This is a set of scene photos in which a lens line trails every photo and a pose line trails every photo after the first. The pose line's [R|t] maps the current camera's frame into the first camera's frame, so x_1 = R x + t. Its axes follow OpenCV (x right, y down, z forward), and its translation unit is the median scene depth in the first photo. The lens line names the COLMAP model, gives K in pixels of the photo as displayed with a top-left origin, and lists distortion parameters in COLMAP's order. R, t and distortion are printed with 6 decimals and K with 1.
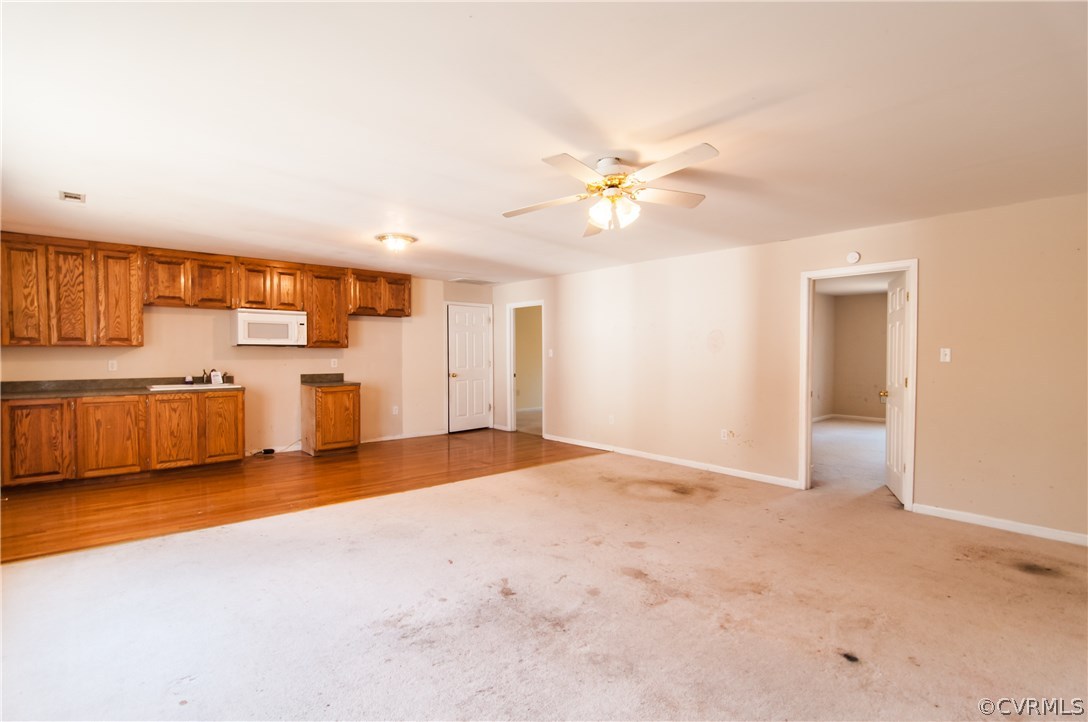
lens RADIAL K [[527.1, 0, 540.3], [0, 527.1, 366.1], [0, 0, 1]] dist [0.001246, 0.001851]
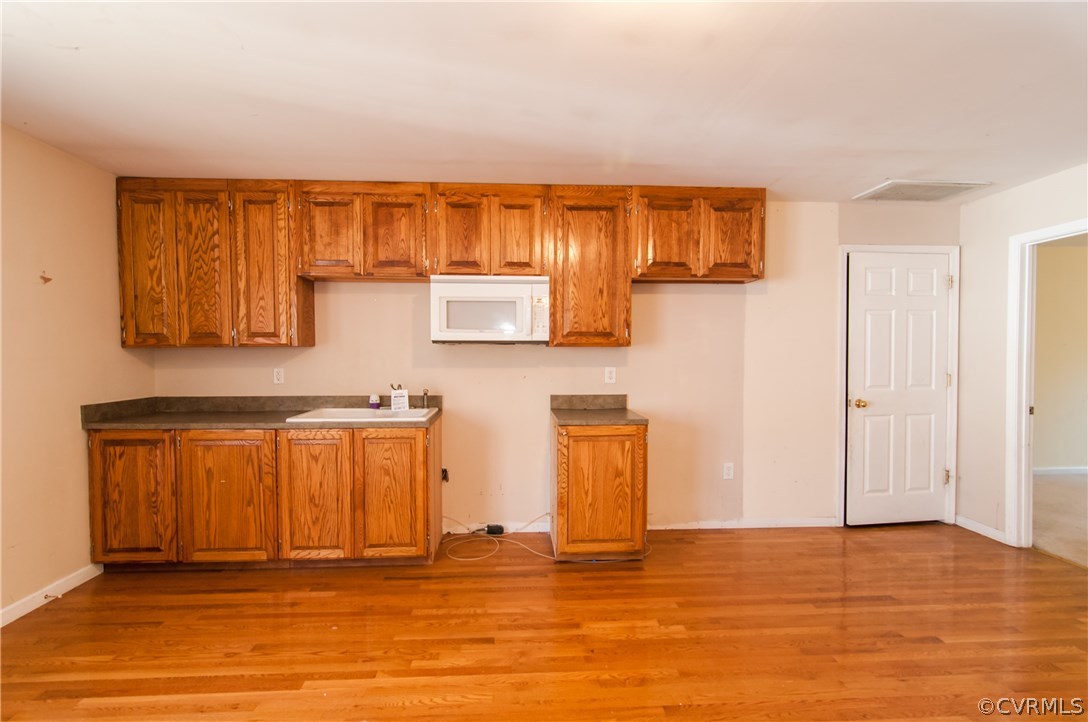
lens RADIAL K [[527.1, 0, 539.9], [0, 527.1, 372.1], [0, 0, 1]] dist [0.001246, 0.001851]
pose [[0.798885, 0.016807, -0.601249, -0.149913], [-0.013310, 0.999859, 0.010265, -0.015614], [0.601336, -0.000198, 0.798996, 0.624709]]
